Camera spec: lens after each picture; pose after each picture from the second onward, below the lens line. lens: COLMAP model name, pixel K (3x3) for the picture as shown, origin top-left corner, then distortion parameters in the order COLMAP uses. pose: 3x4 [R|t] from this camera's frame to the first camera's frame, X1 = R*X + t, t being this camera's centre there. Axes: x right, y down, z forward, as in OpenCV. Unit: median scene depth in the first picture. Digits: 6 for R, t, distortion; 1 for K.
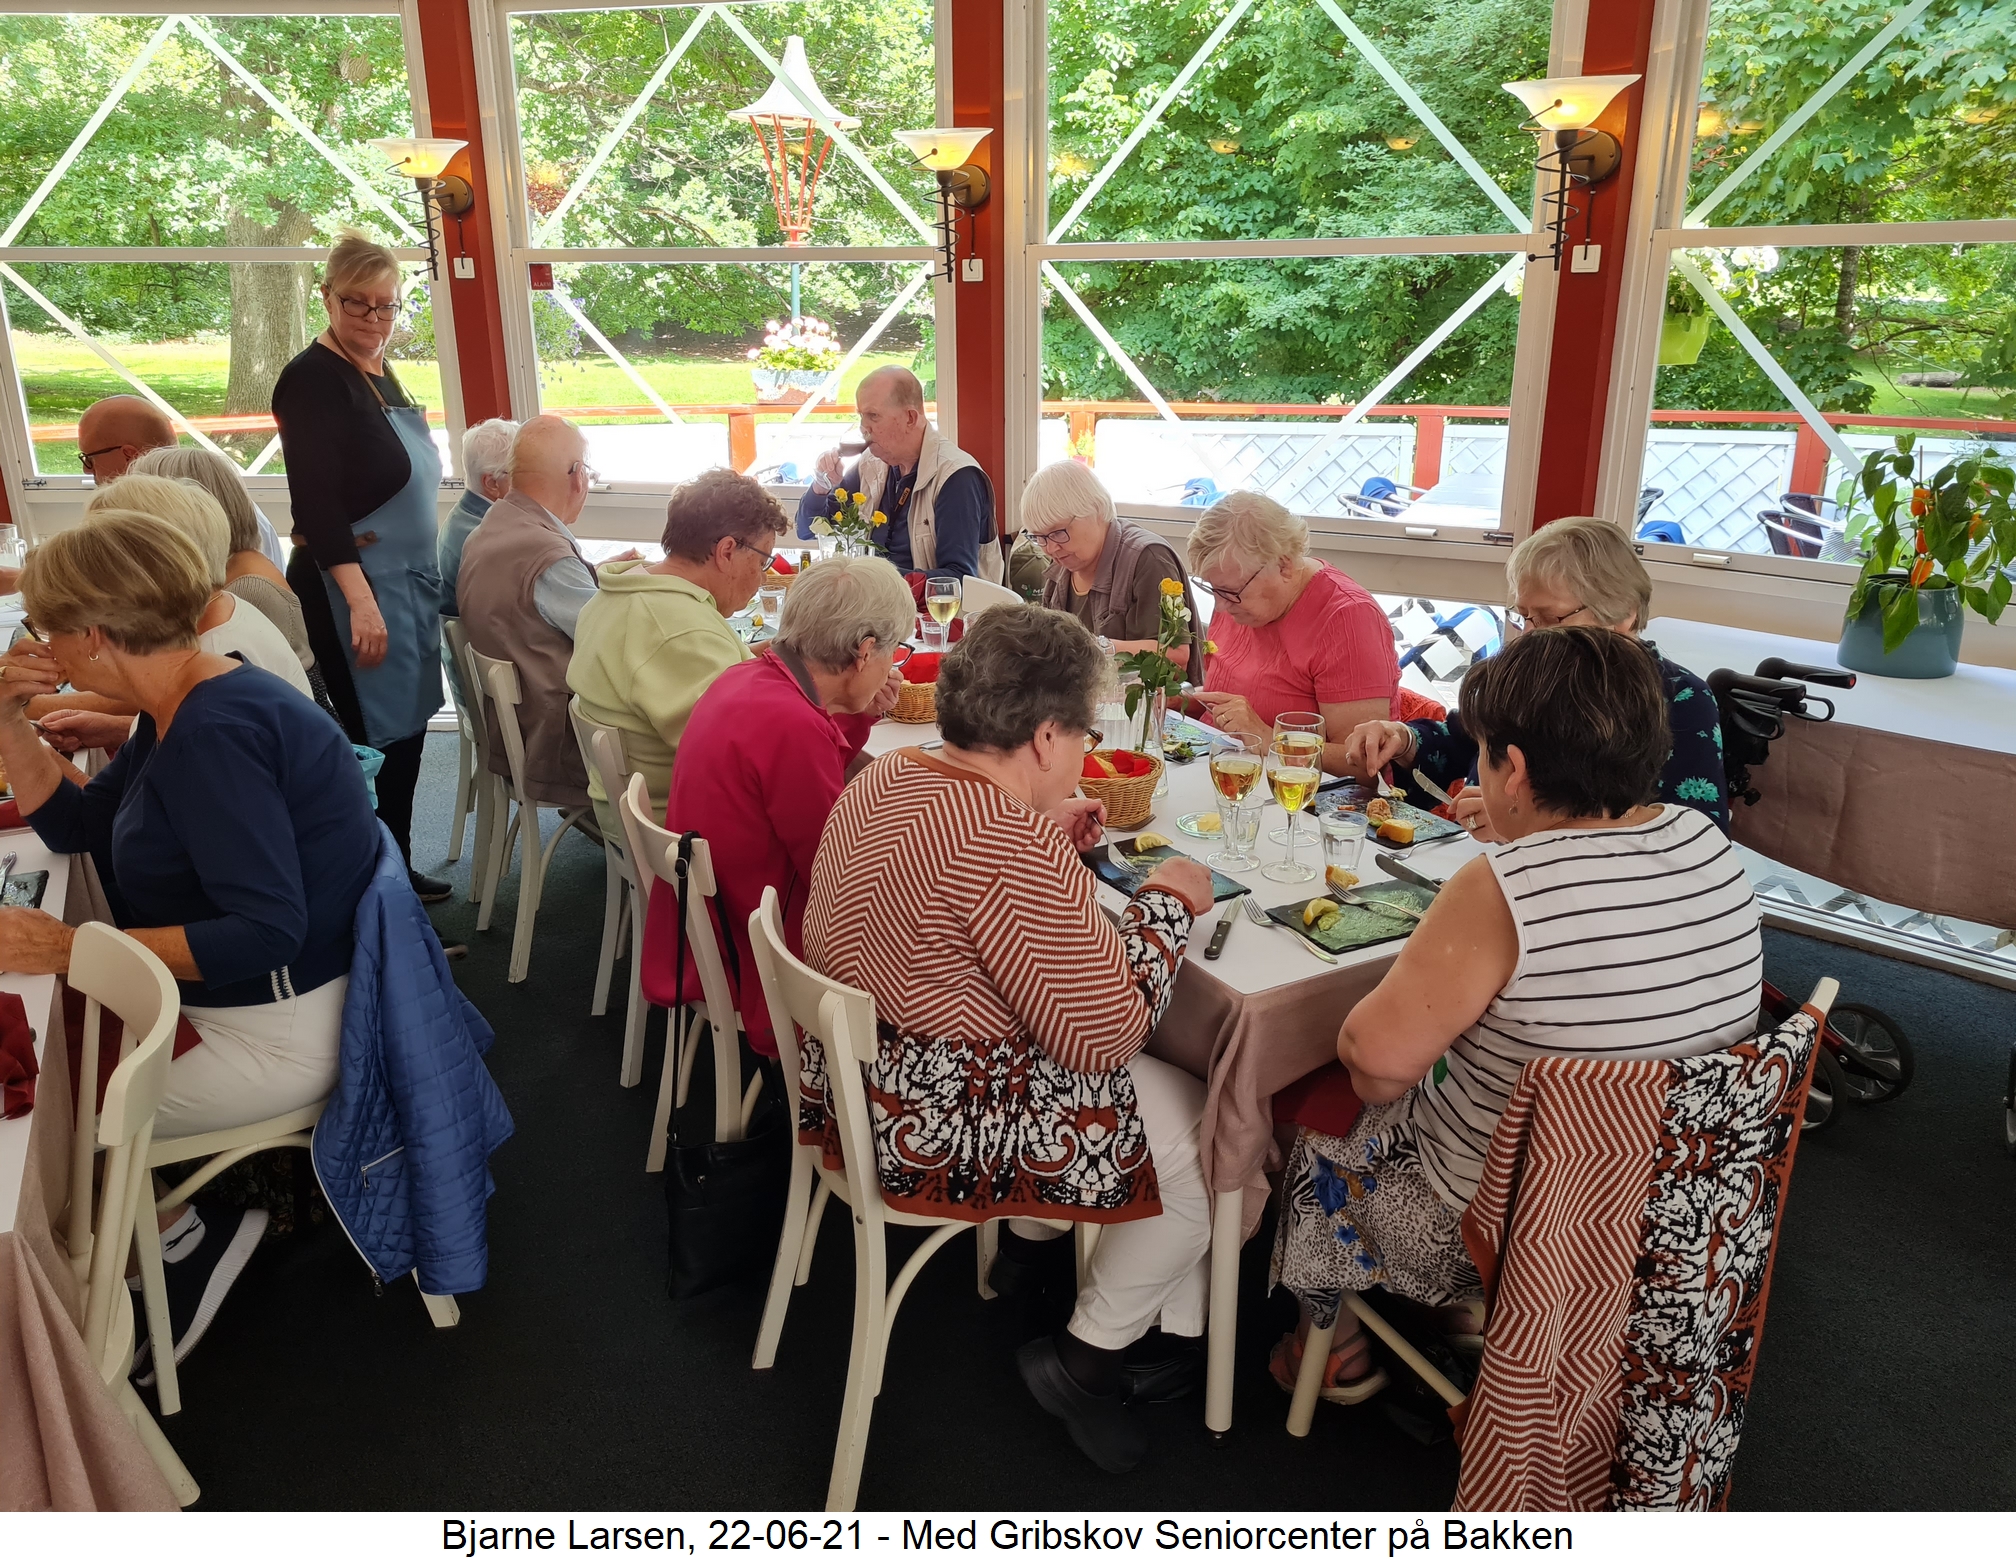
lens RADIAL K [[1548.6, 0, 1008.0], [0, 1548.6, 779.5], [0, 0, 1]] dist [0.034097, -0.011290]
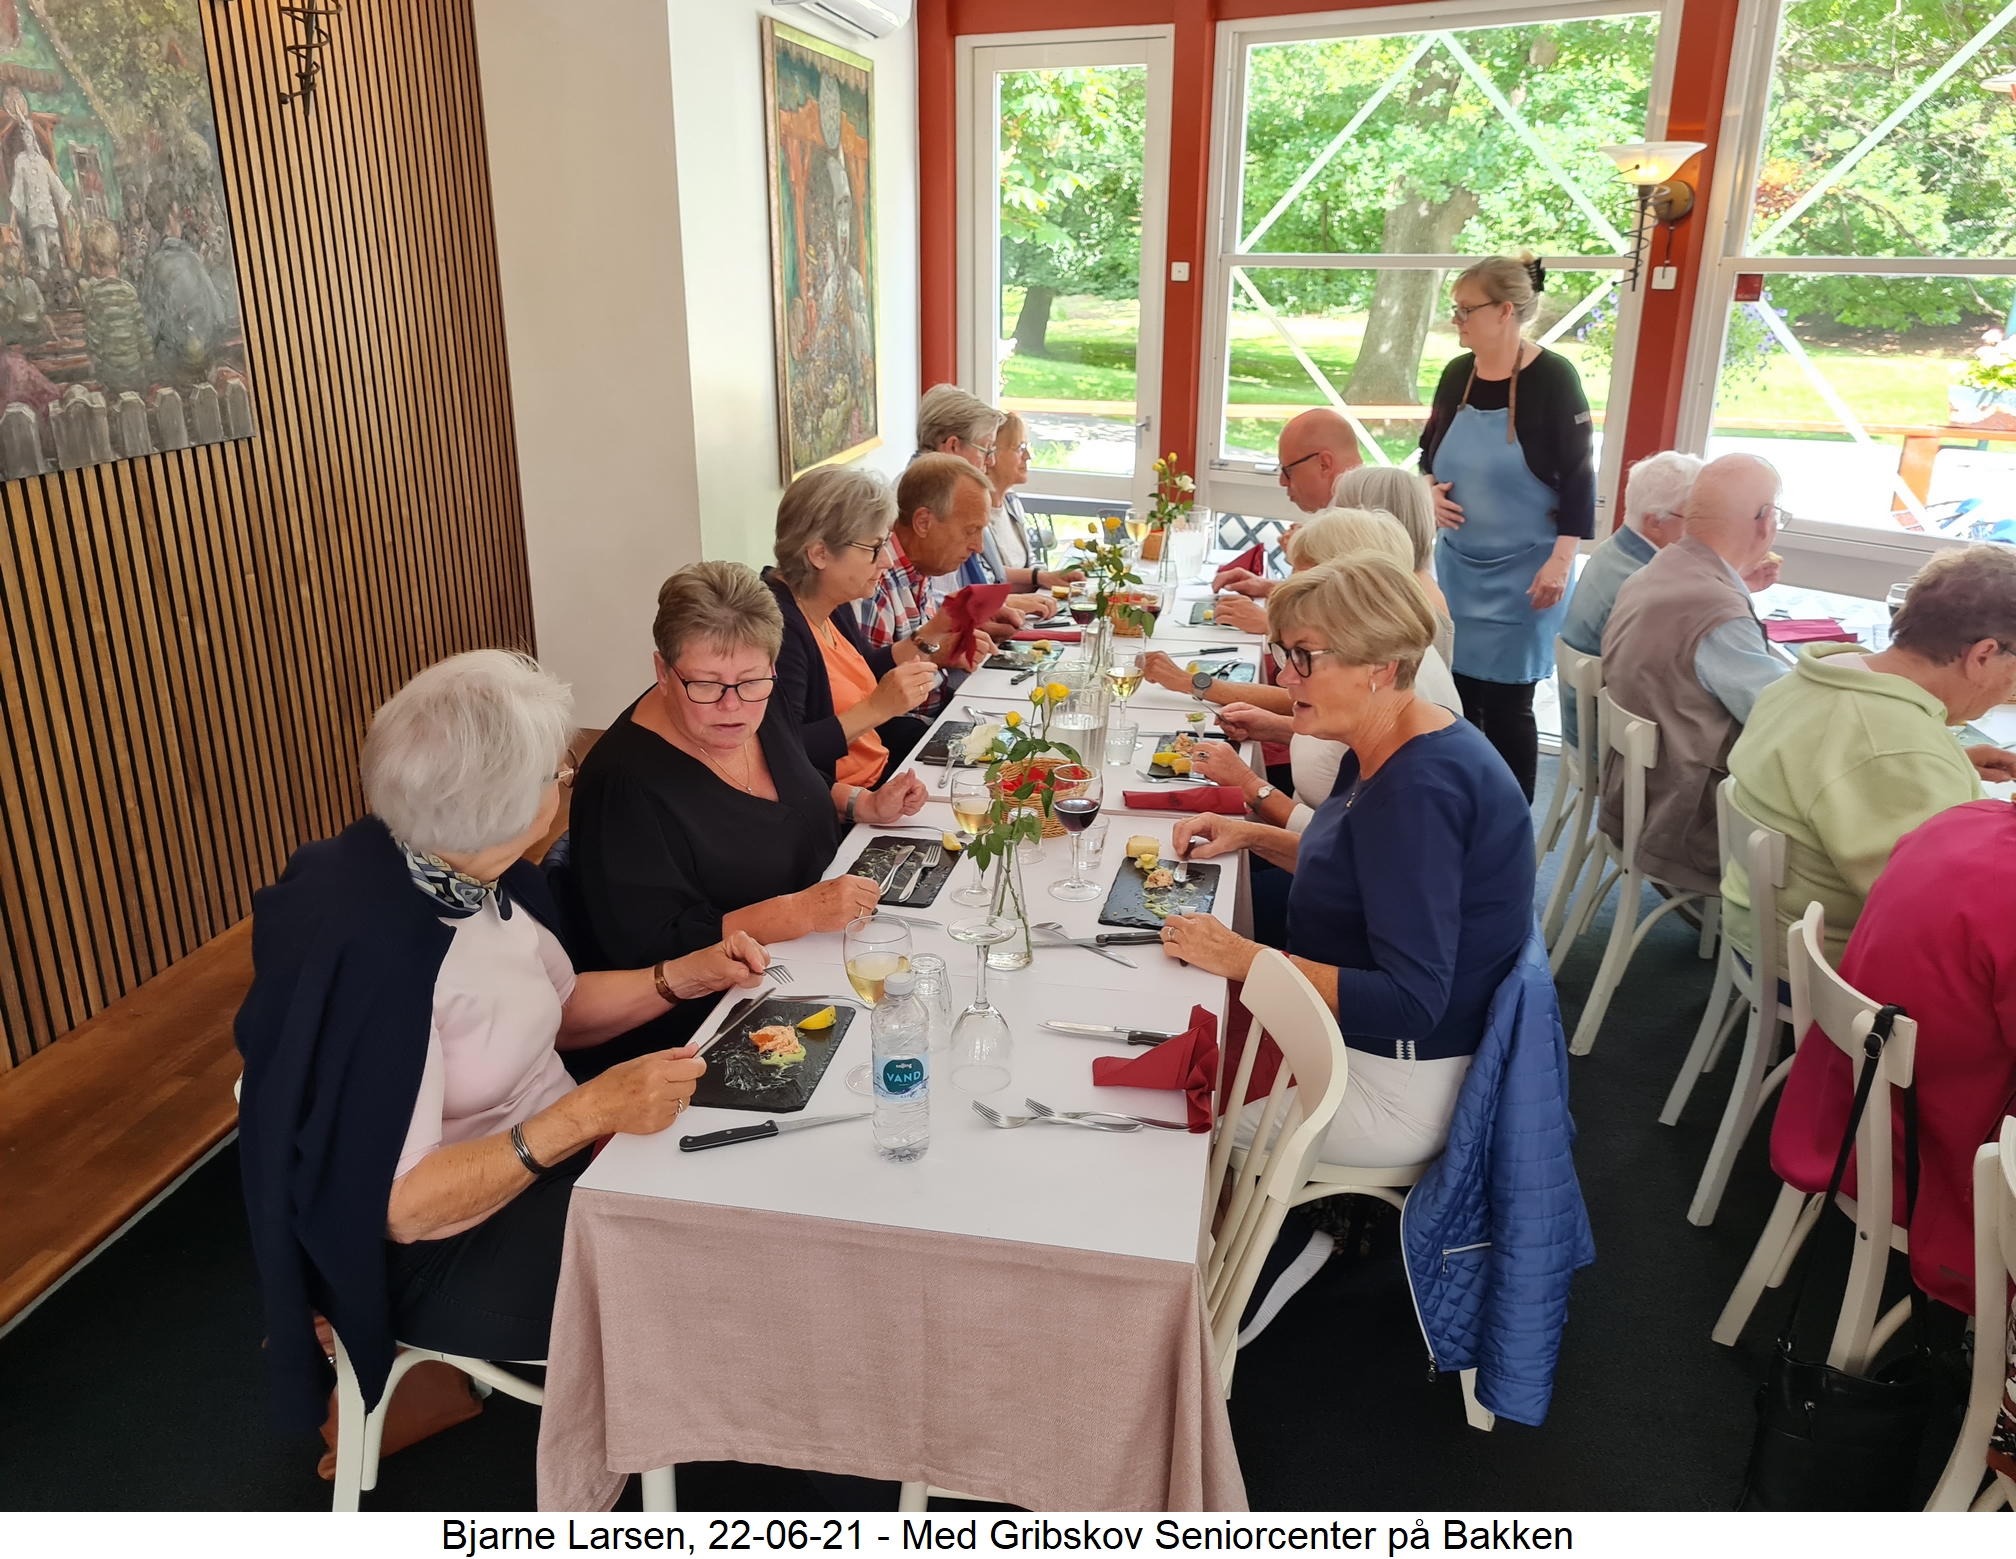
lens RADIAL K [[1548.6, 0, 1008.0], [0, 1548.6, 779.5], [0, 0, 1]] dist [0.034097, -0.011290]
pose [[0.791110, 0.207151, -0.575530, -0.098282], [-0.200164, 0.976777, 0.076431, -0.042654], [0.577997, 0.054734, 0.814201, 0.028500]]
